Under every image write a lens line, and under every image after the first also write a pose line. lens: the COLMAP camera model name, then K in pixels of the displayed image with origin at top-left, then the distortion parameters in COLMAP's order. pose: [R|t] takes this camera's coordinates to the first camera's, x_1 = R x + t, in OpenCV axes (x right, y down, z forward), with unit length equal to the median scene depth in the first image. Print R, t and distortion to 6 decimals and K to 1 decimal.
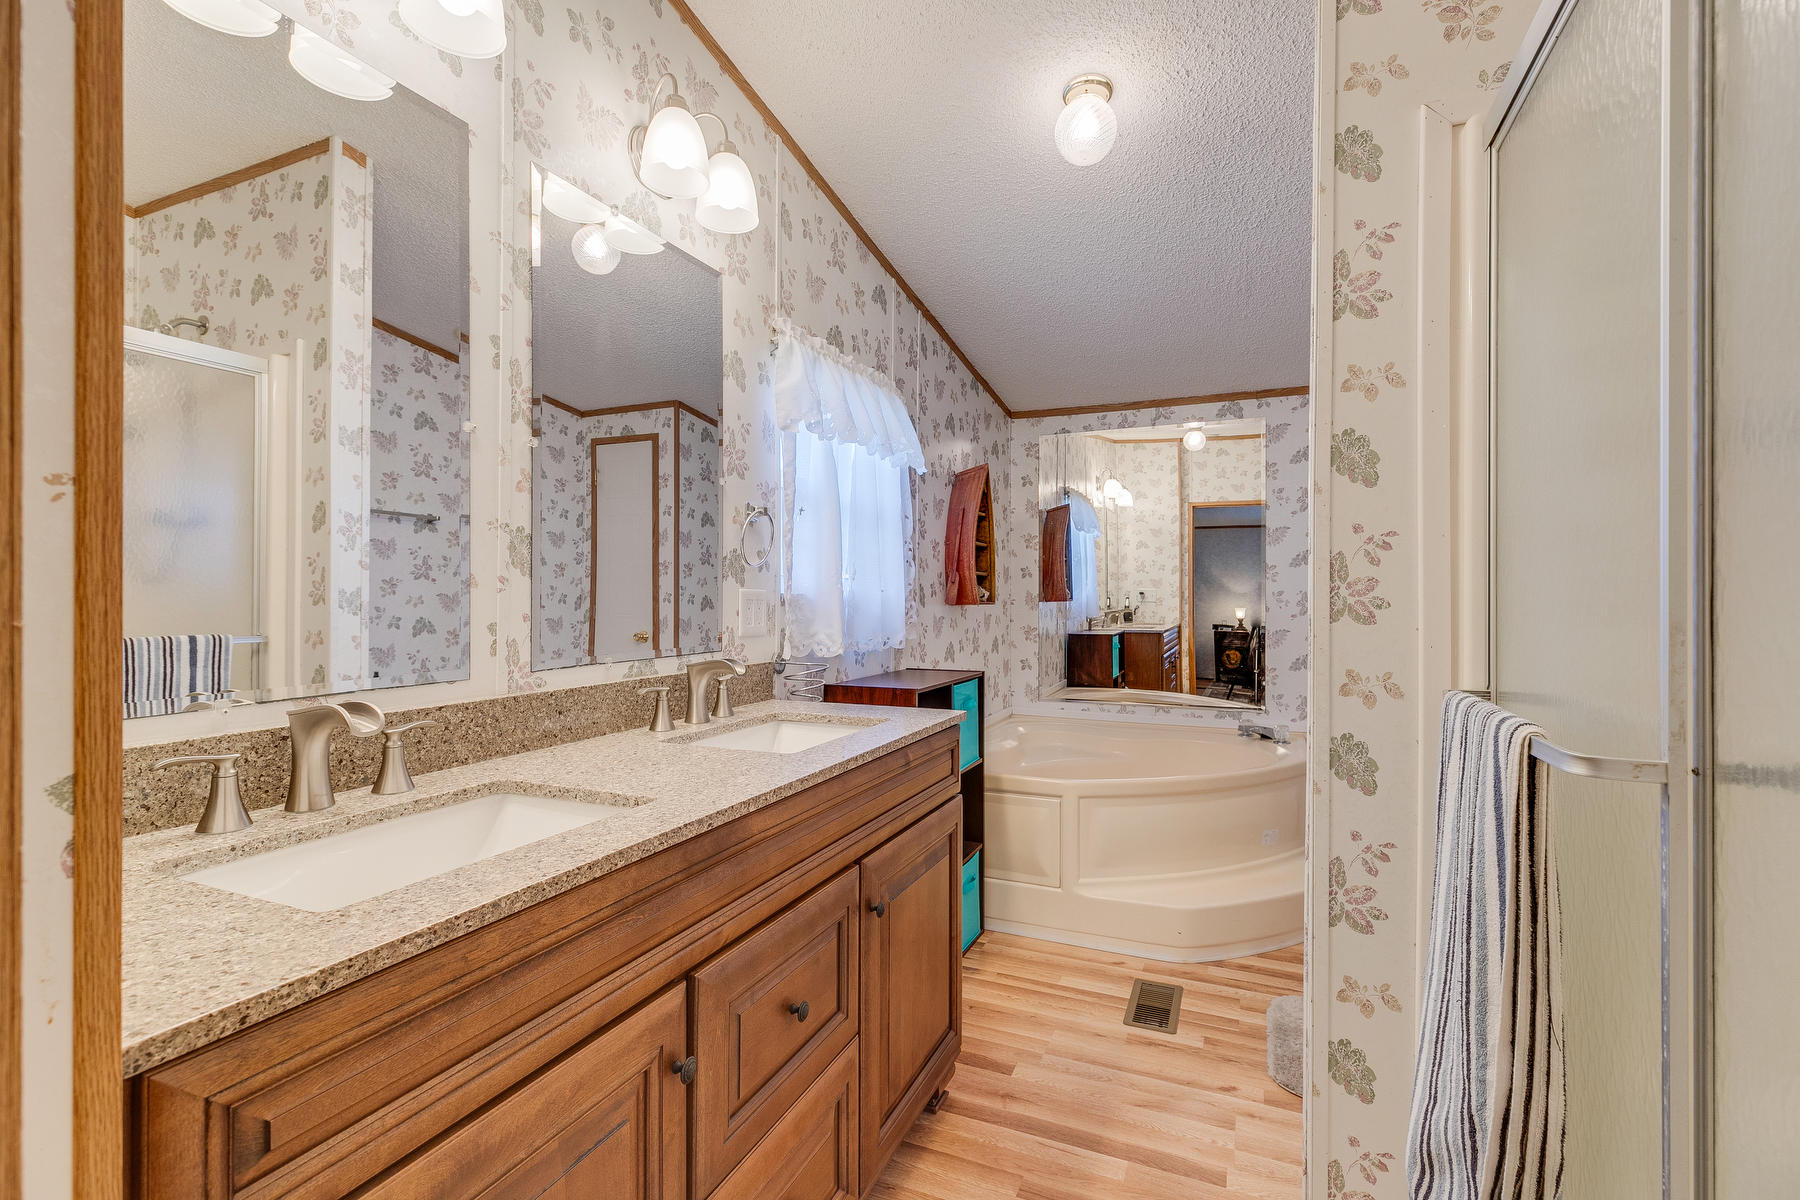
lens RADIAL K [[798.2, 0, 902.4], [0, 798.2, 593.5], [0, 0, 1]] dist [-0.001683, 0.000037]
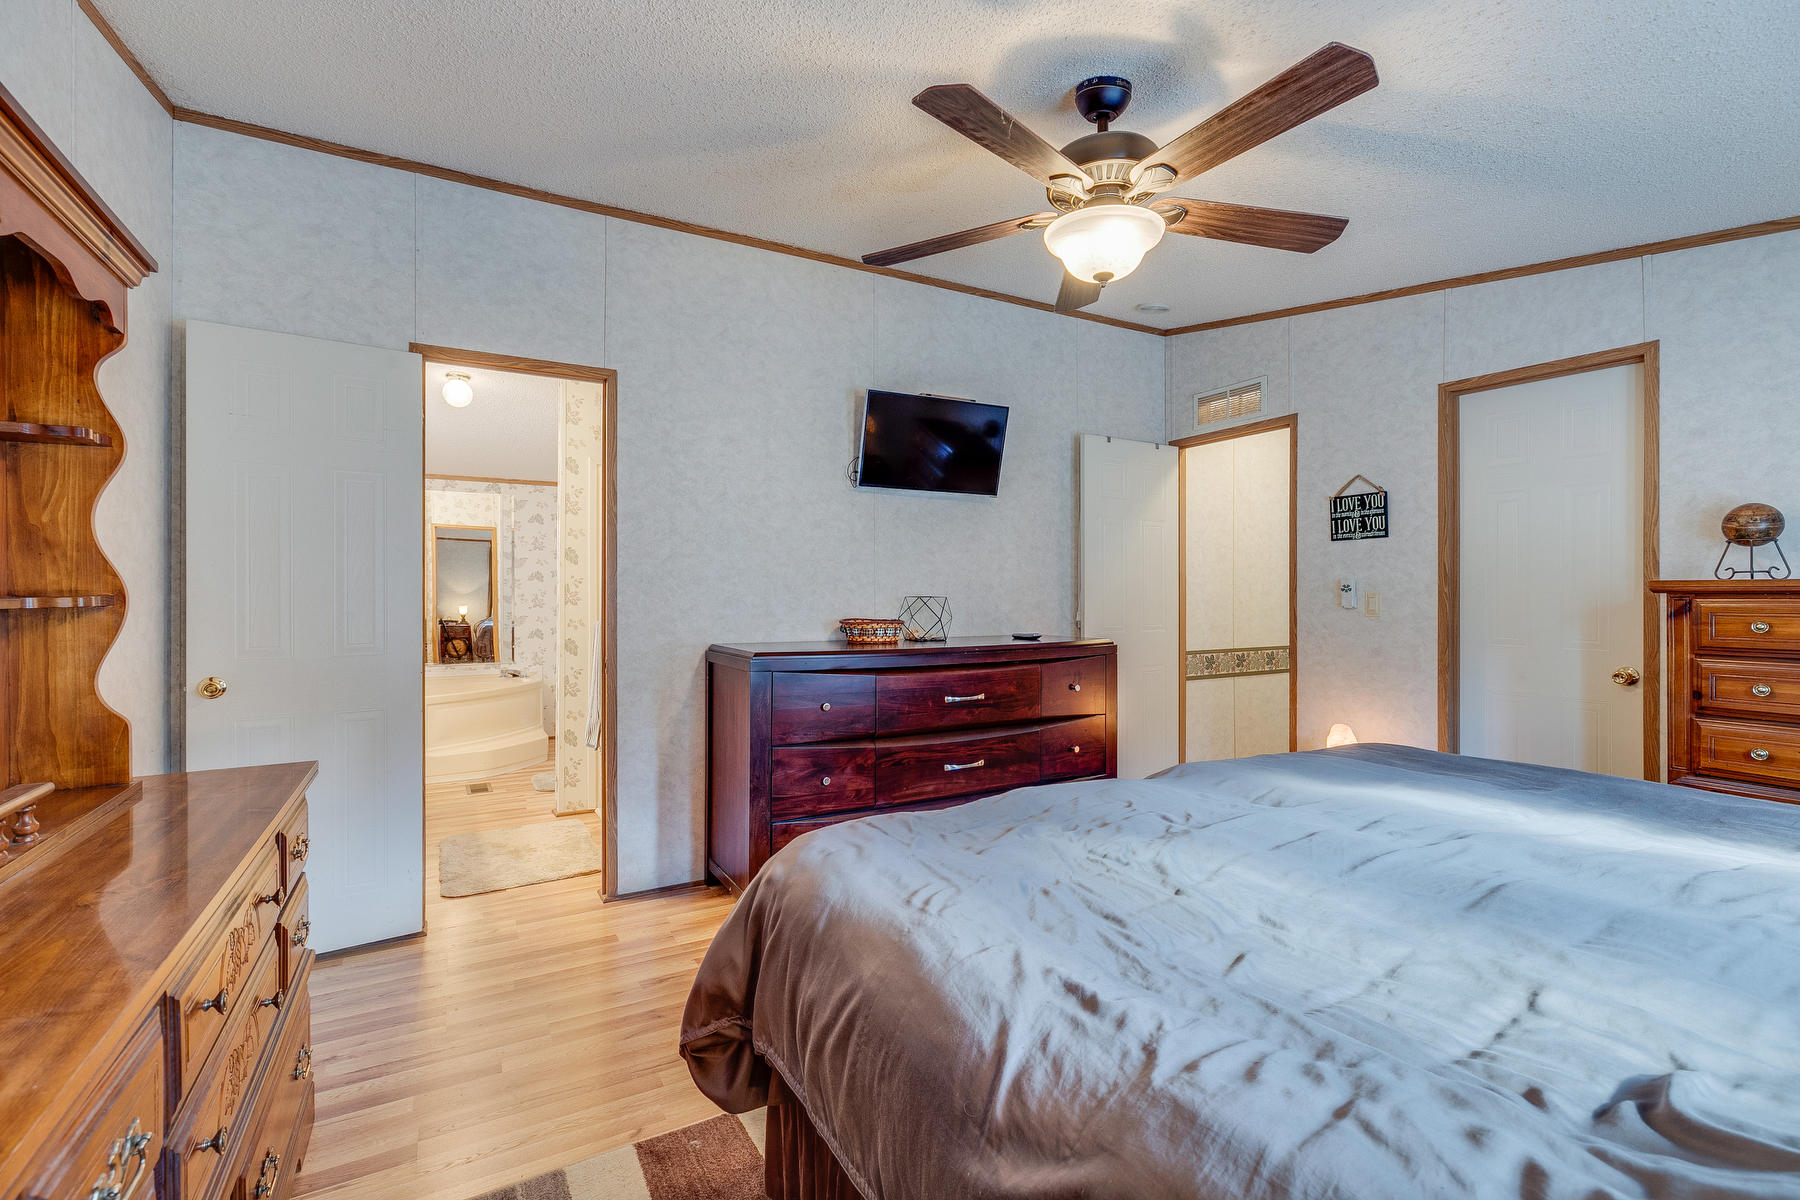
lens RADIAL K [[798.2, 0, 899.2], [0, 798.2, 593.1], [0, 0, 1]] dist [-0.001683, 0.000037]
pose [[0.593262, -0.000612, 0.805009, -0.485330], [0.001522, 0.999999, -0.000361, -0.003333], [-0.805008, 0.001439, 0.593262, -0.774325]]
